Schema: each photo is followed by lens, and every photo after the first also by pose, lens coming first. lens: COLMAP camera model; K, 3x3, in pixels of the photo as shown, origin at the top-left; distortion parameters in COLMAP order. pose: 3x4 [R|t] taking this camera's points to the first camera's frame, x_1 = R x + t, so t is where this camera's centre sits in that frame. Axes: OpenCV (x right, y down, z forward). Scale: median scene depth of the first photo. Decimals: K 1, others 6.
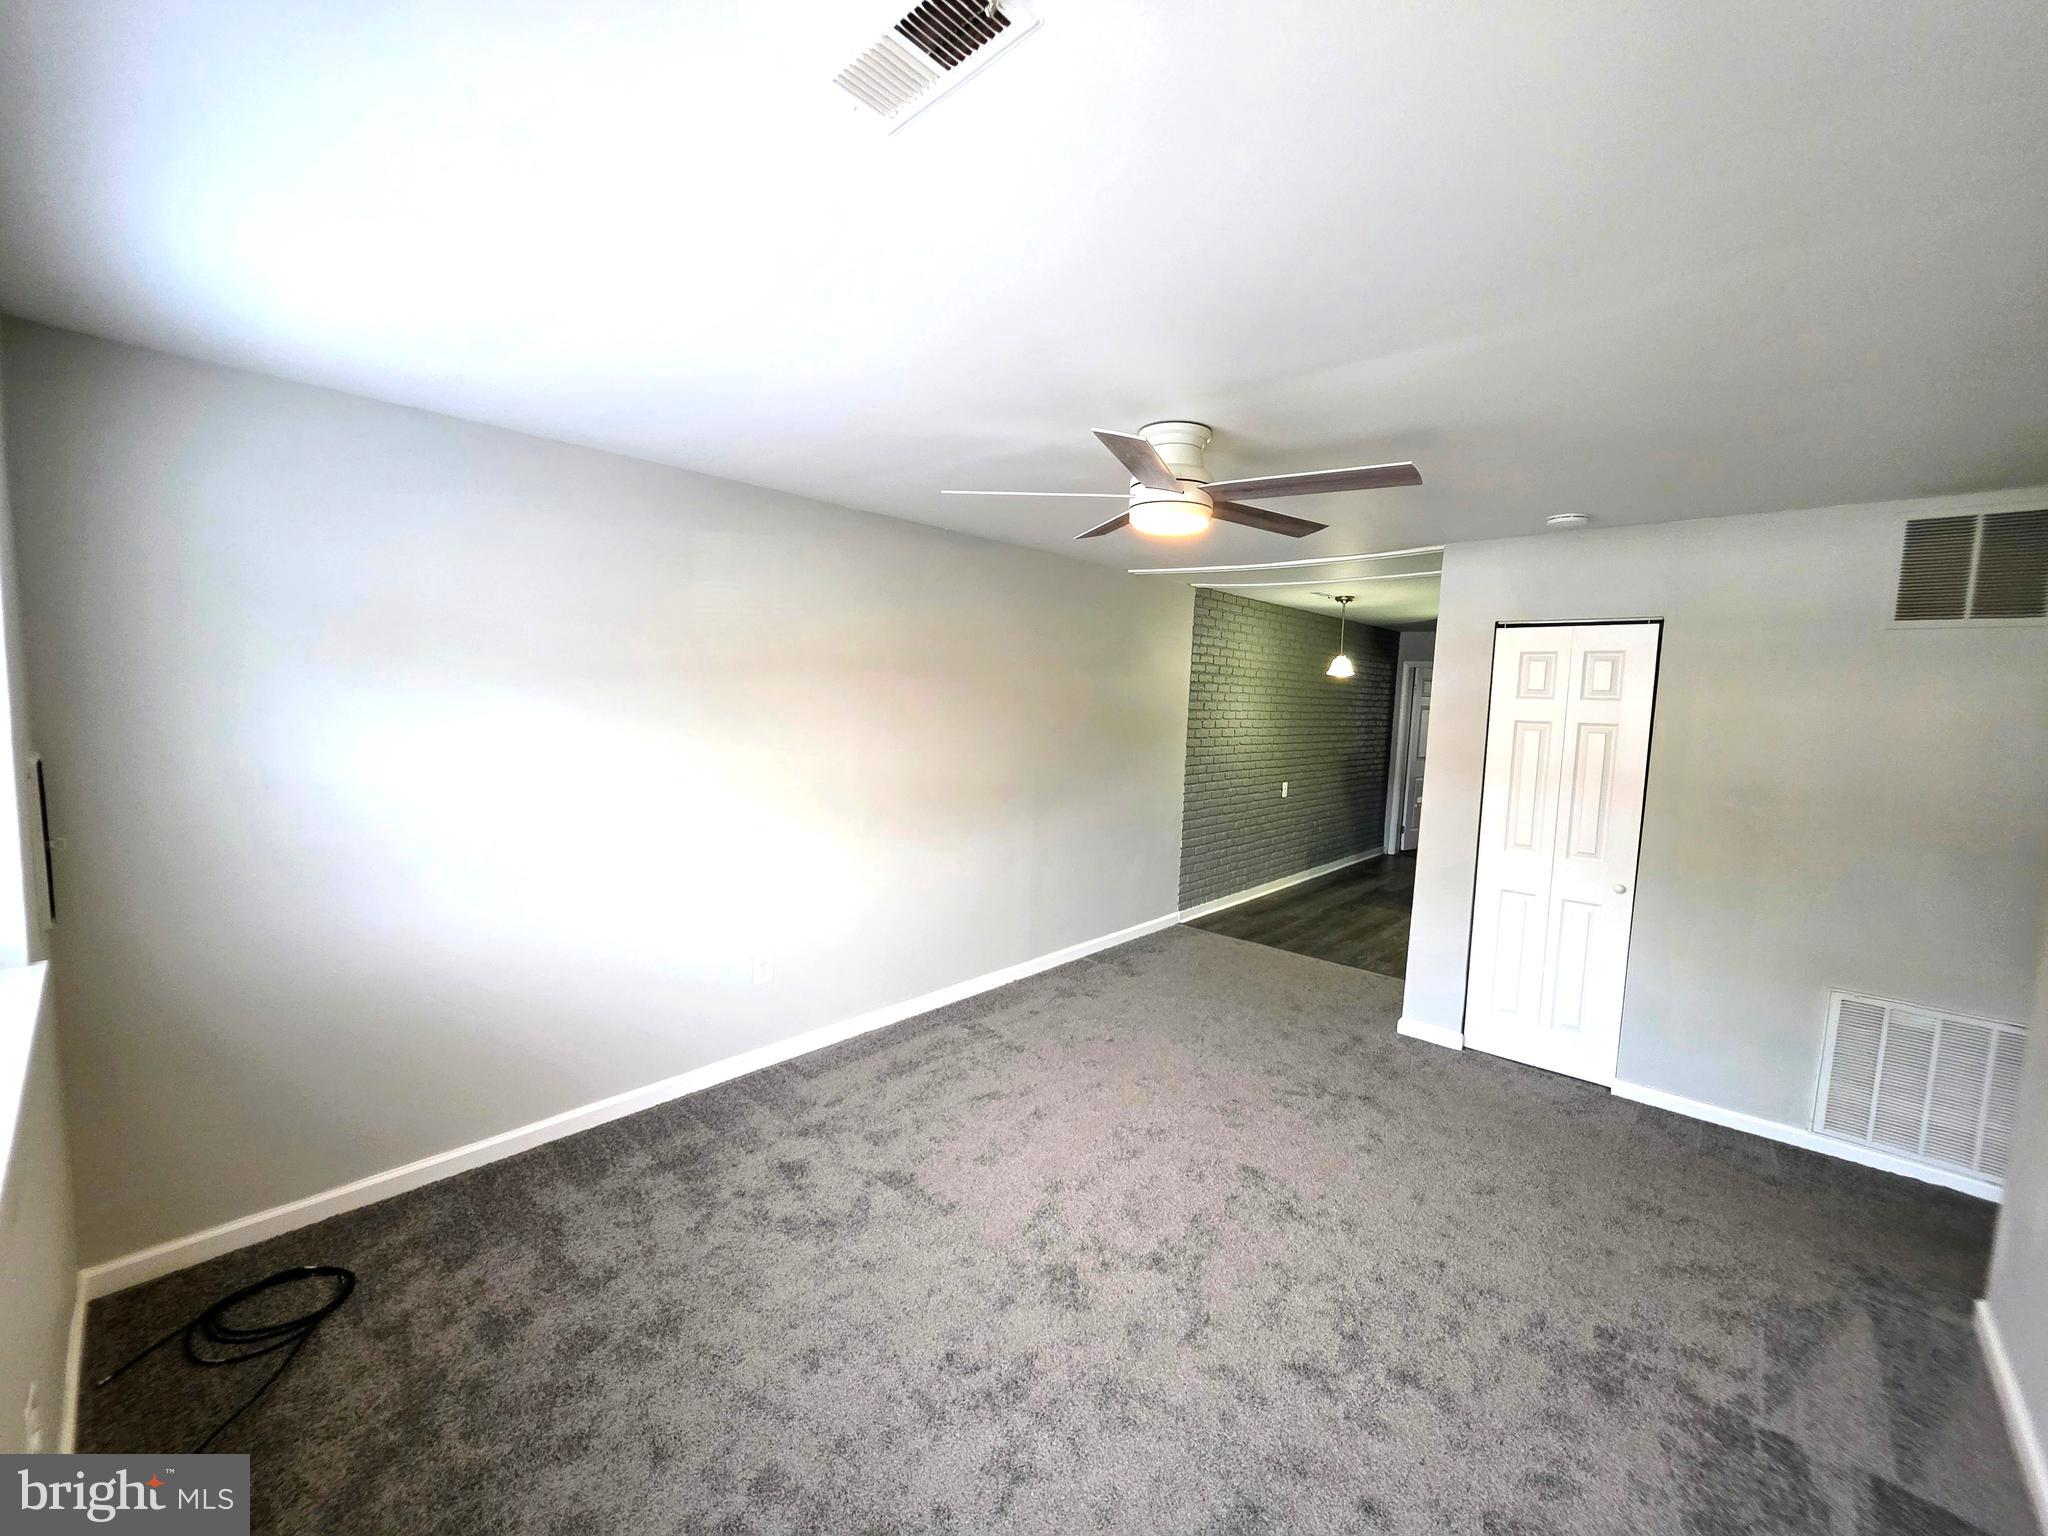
lens RADIAL K [[814.6, 0, 1024.0], [0, 814.6, 768.0], [0, 0, 1]] dist [-0.000705, -0.000192]
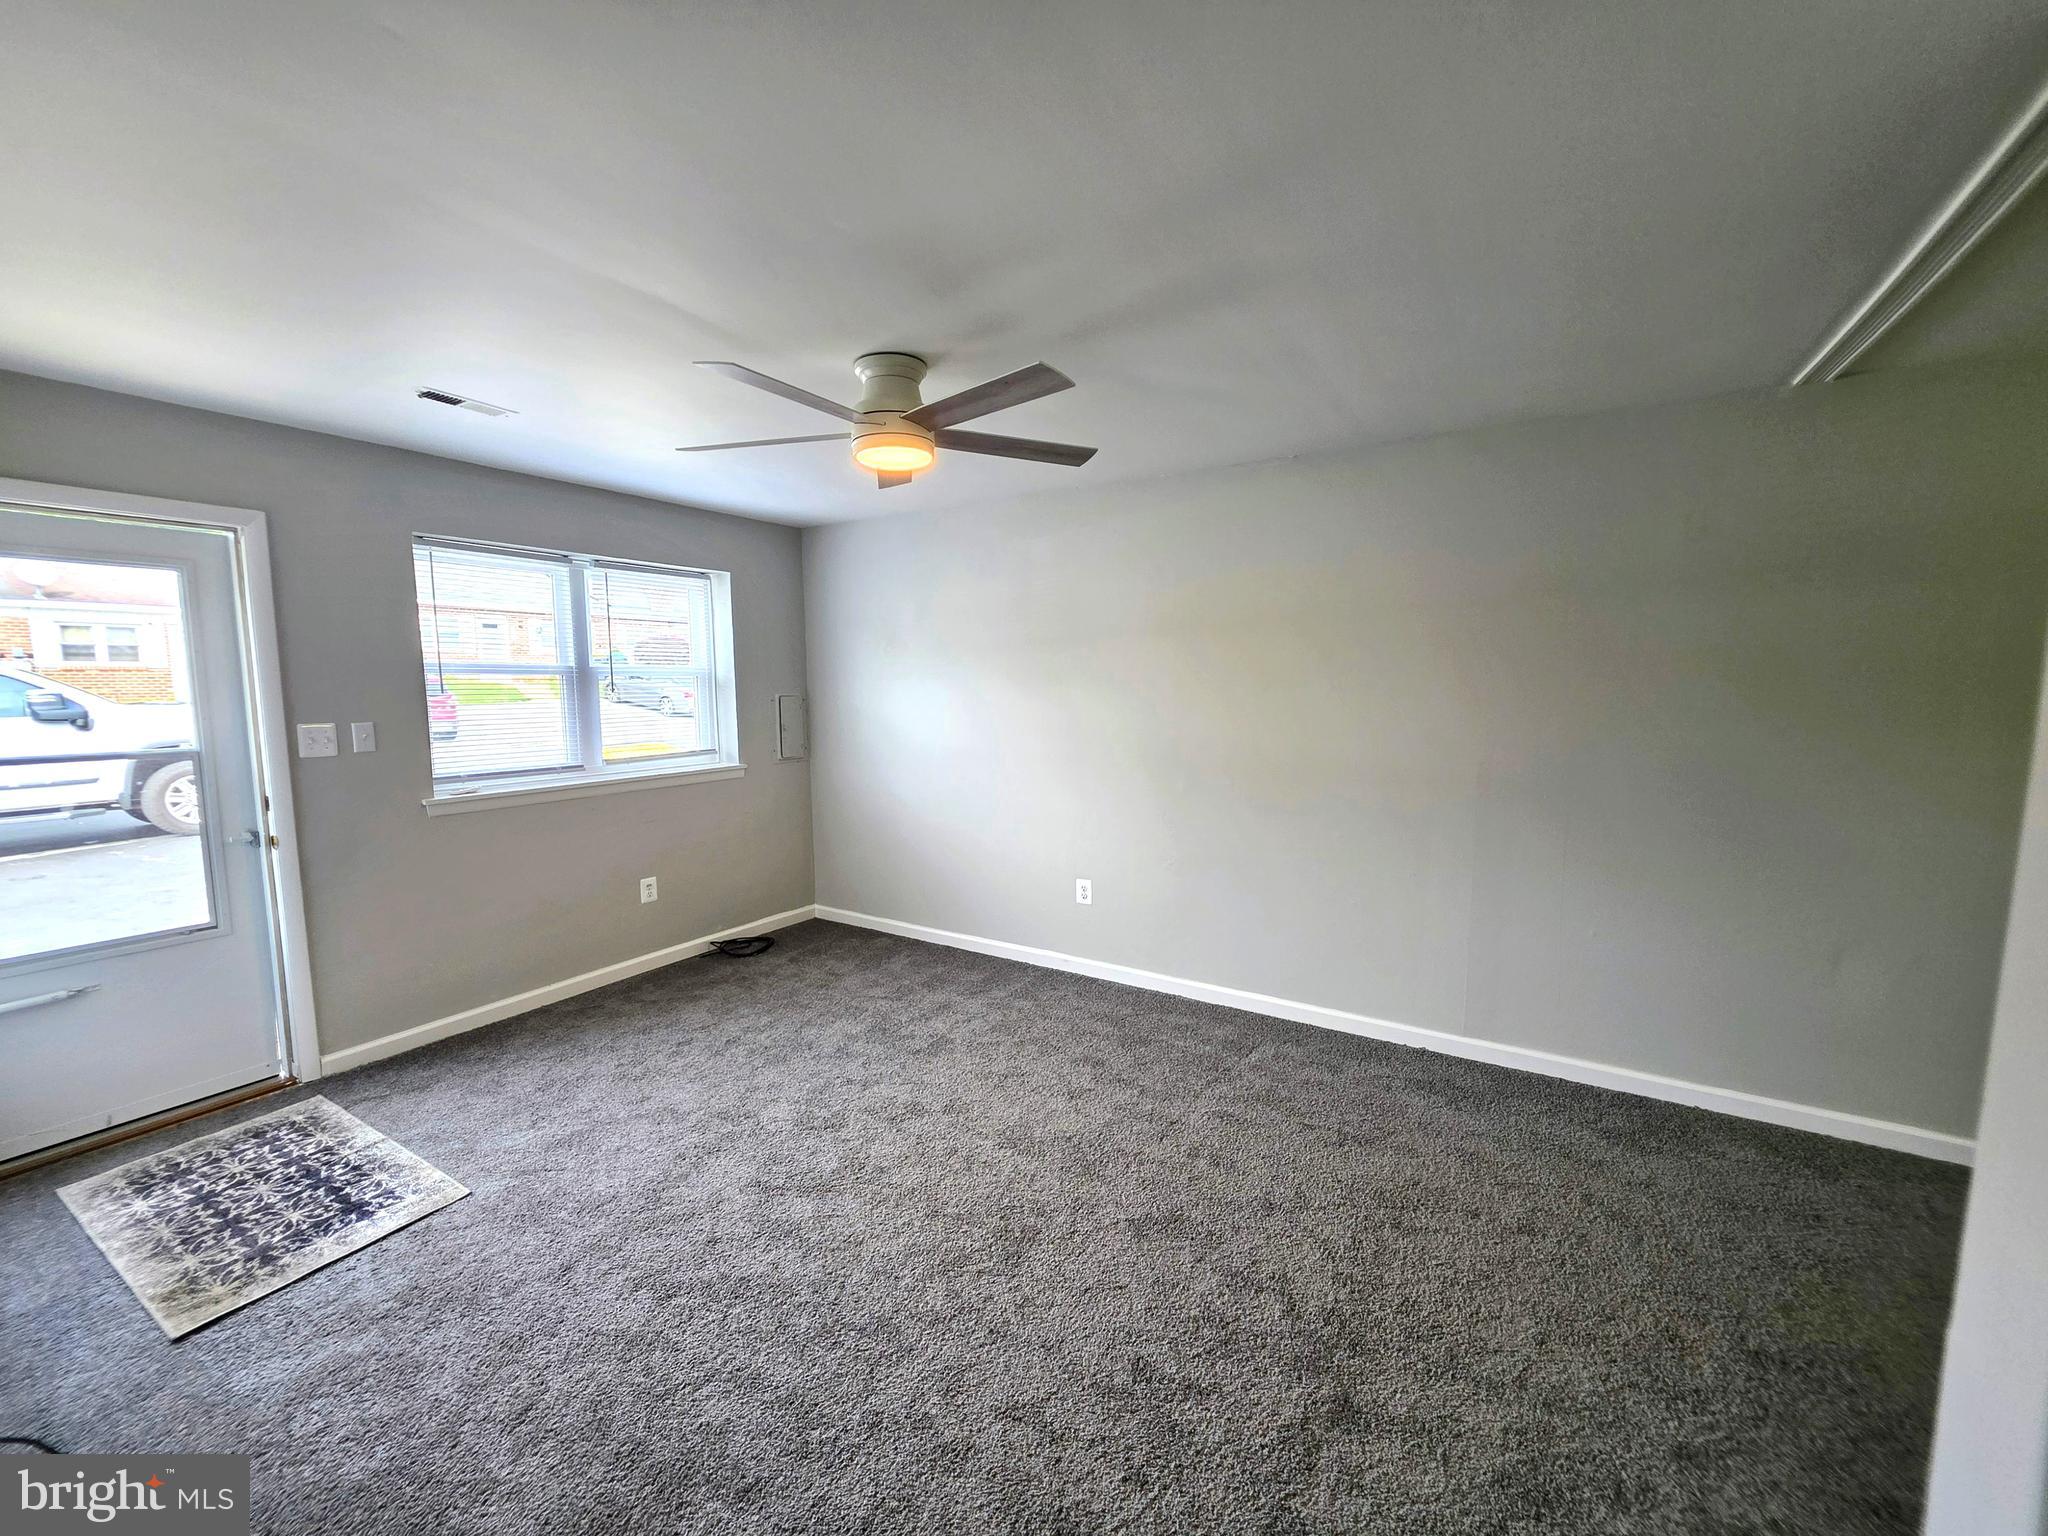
lens RADIAL K [[814.6, 0, 1024.0], [0, 814.6, 768.0], [0, 0, 1]] dist [-0.000705, -0.000192]
pose [[0.201163, 0.081324, -0.976176, 1.053845], [-0.088527, 0.993979, 0.064565, -0.009139], [0.975549, 0.073430, 0.207151, 0.831492]]
